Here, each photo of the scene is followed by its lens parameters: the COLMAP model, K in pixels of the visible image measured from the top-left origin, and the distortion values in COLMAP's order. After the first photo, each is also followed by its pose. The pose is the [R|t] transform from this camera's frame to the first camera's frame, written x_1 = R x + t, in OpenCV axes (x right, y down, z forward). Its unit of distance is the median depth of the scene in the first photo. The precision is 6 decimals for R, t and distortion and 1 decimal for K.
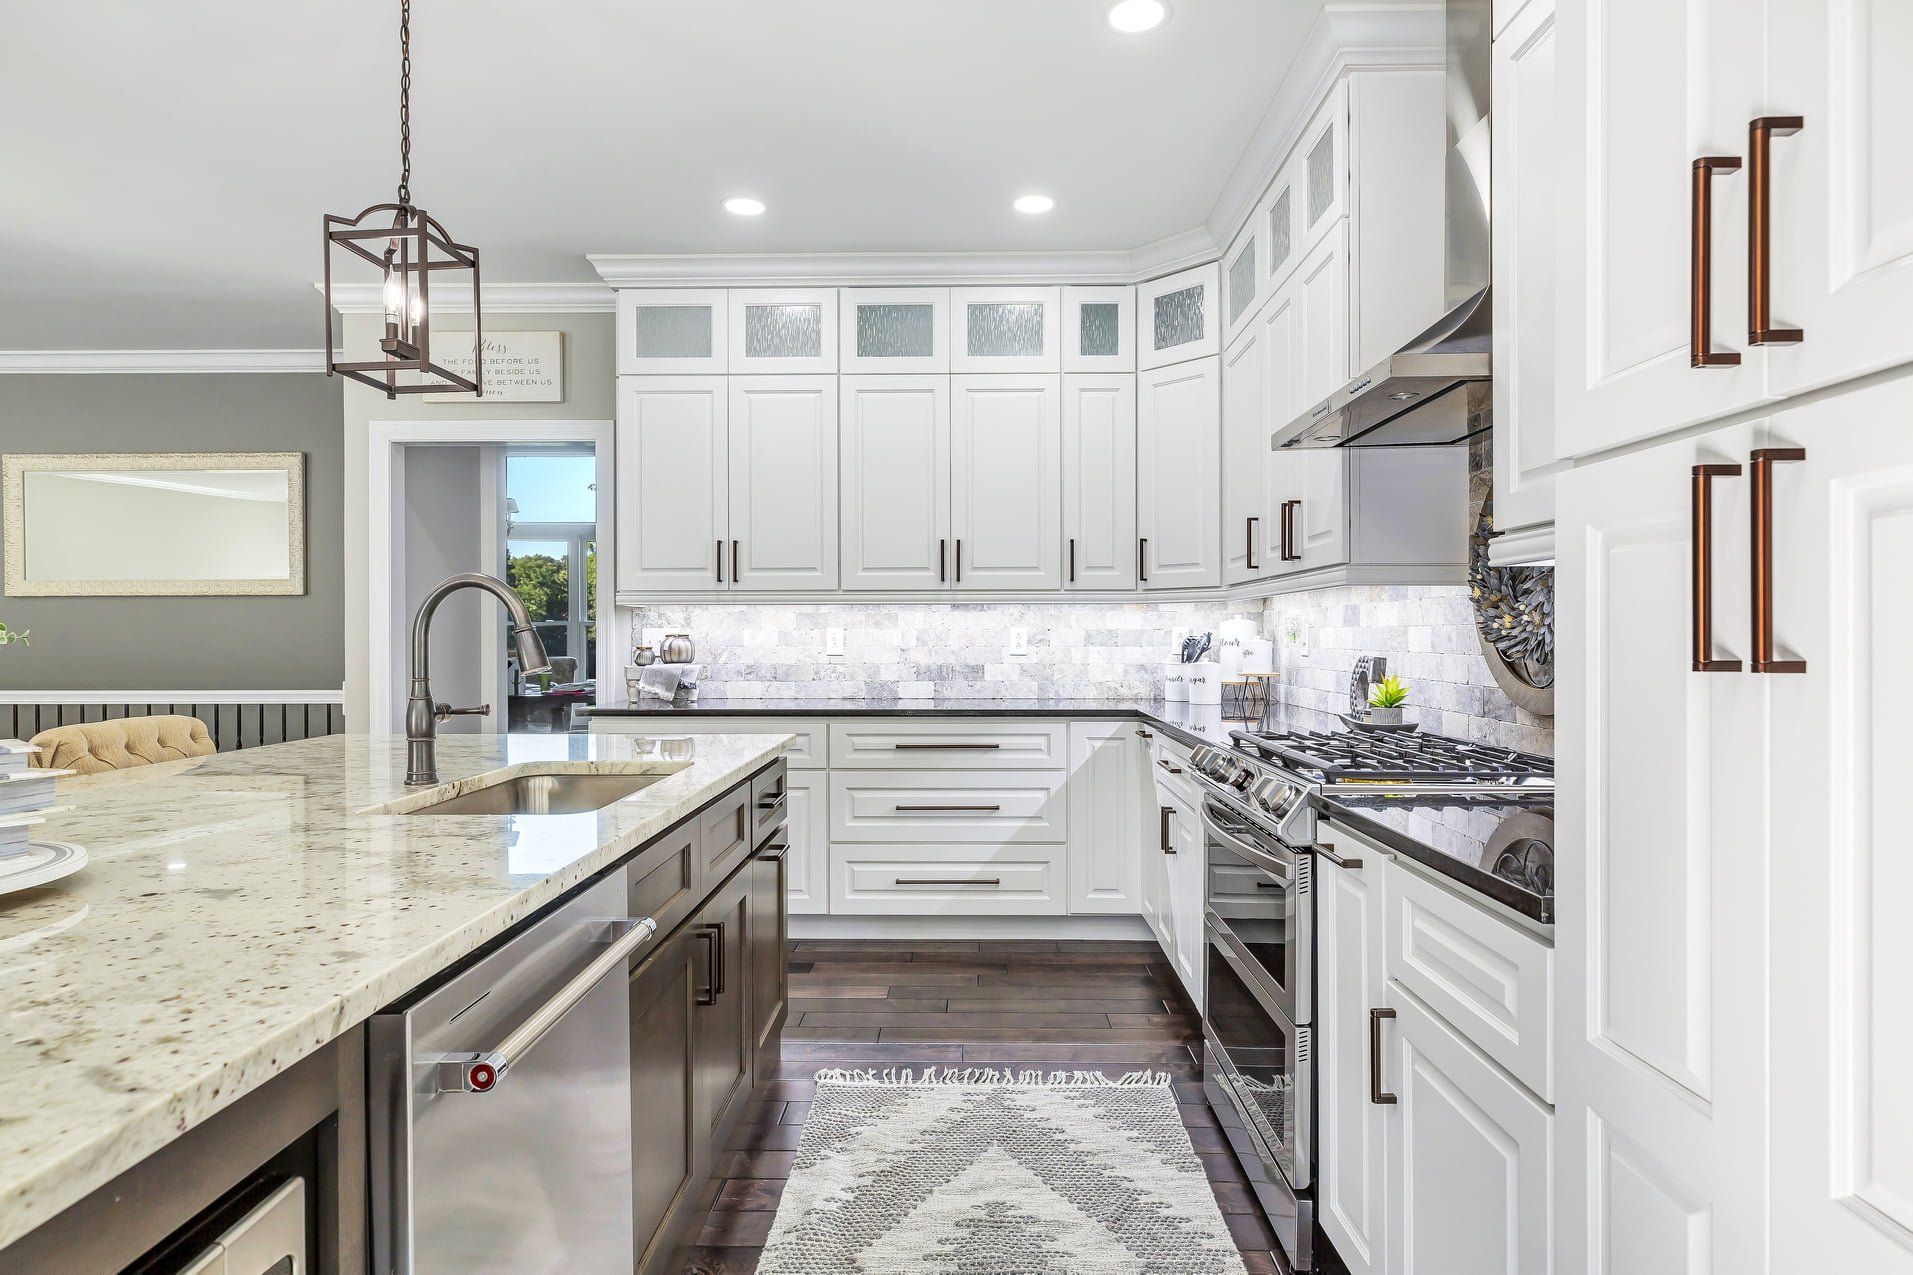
lens RADIAL K [[1040.5, 0, 956.5], [0, 1040.5, 637.5], [0, 0, 1]] dist [0.002419, -0.001436]
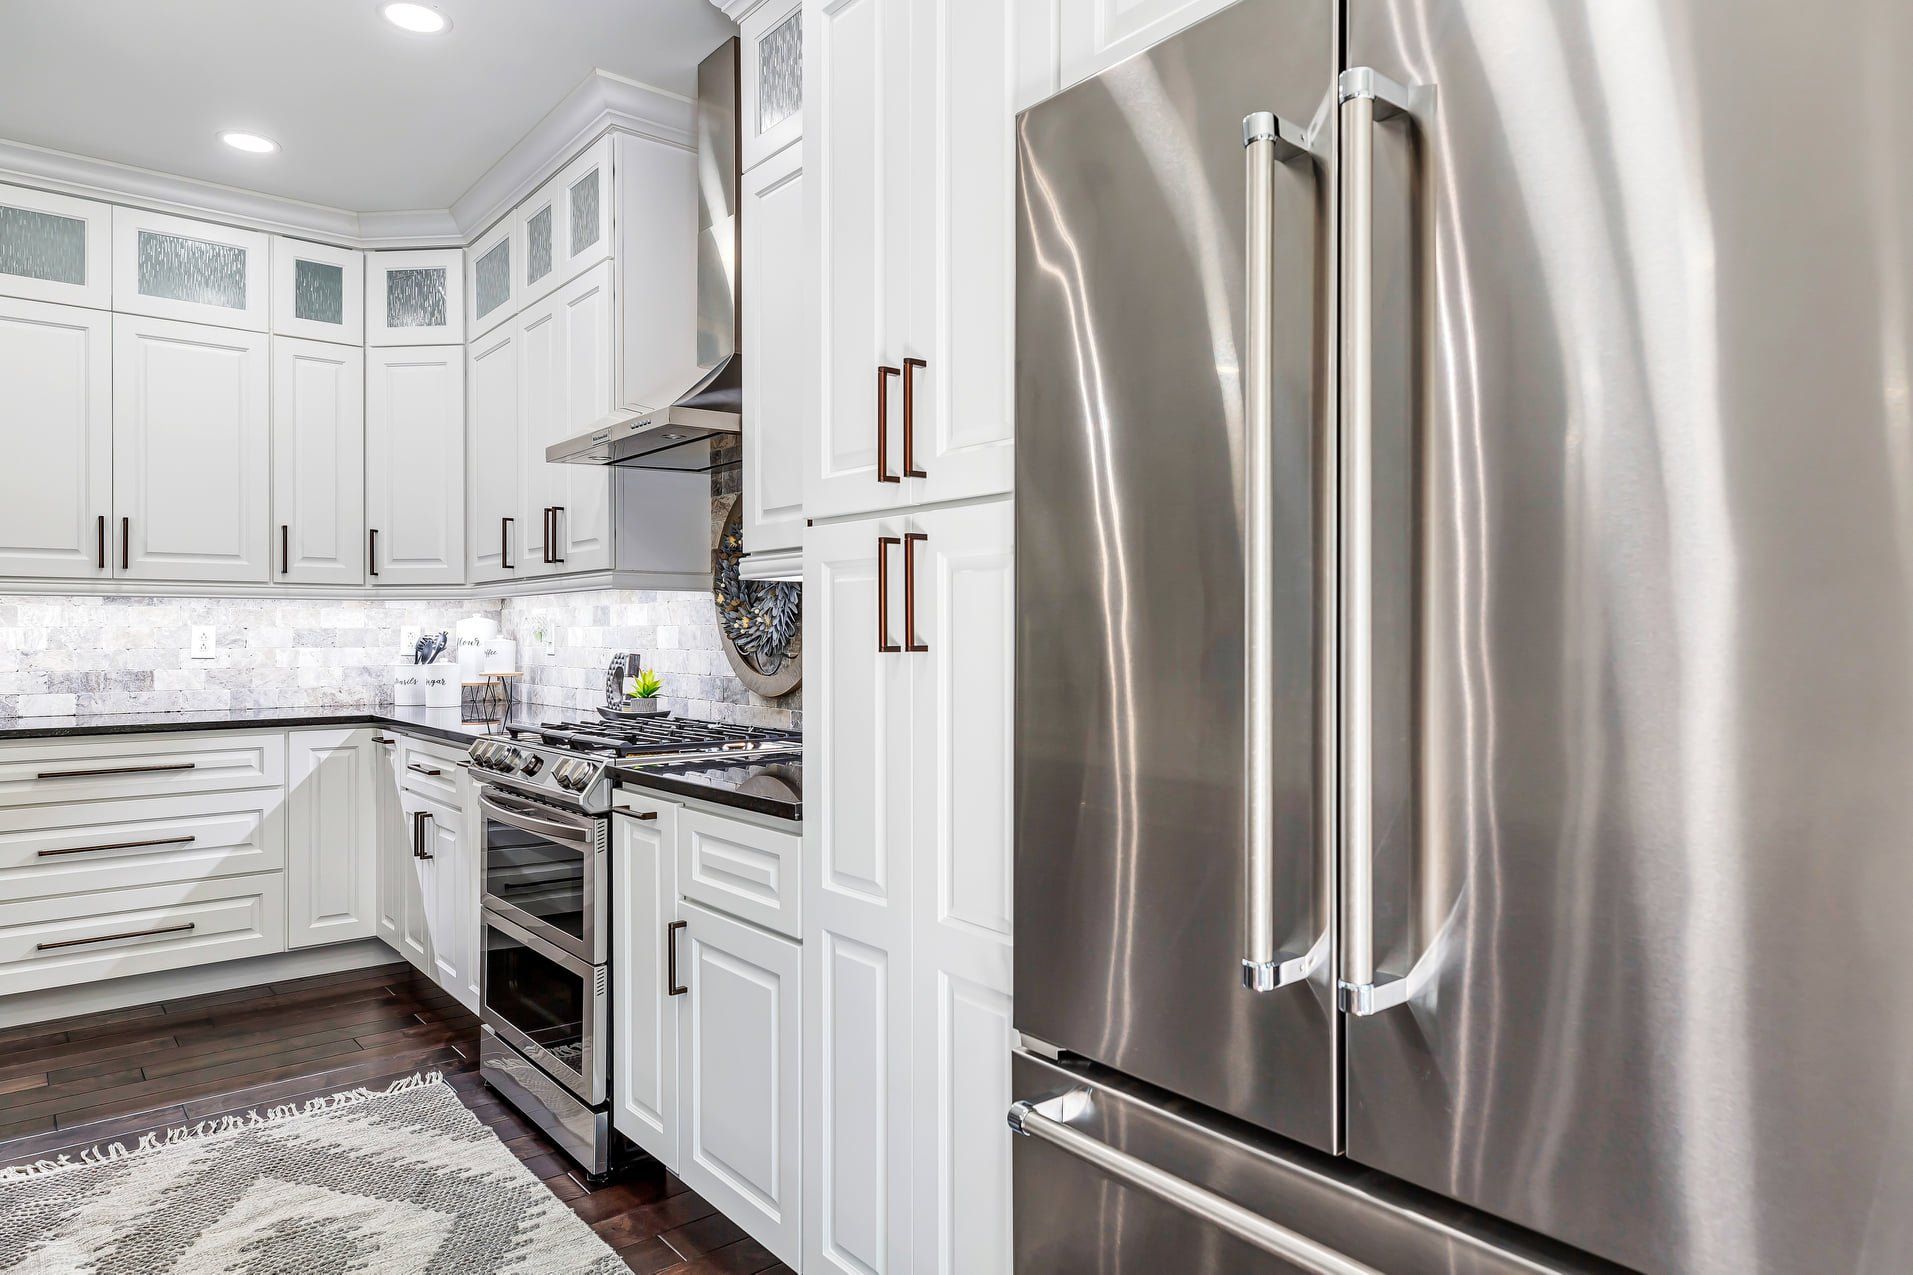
lens RADIAL K [[1173.3, 0, 956.5], [0, 1173.3, 637.5], [0, 0, 1]] dist [-0.002254, -0.000708]
pose [[0.763019, -0.001978, 0.646373, -0.145150], [0.002366, 0.999997, 0.000267, 0.002167], [-0.646372, 0.001326, 0.763022, -0.183227]]
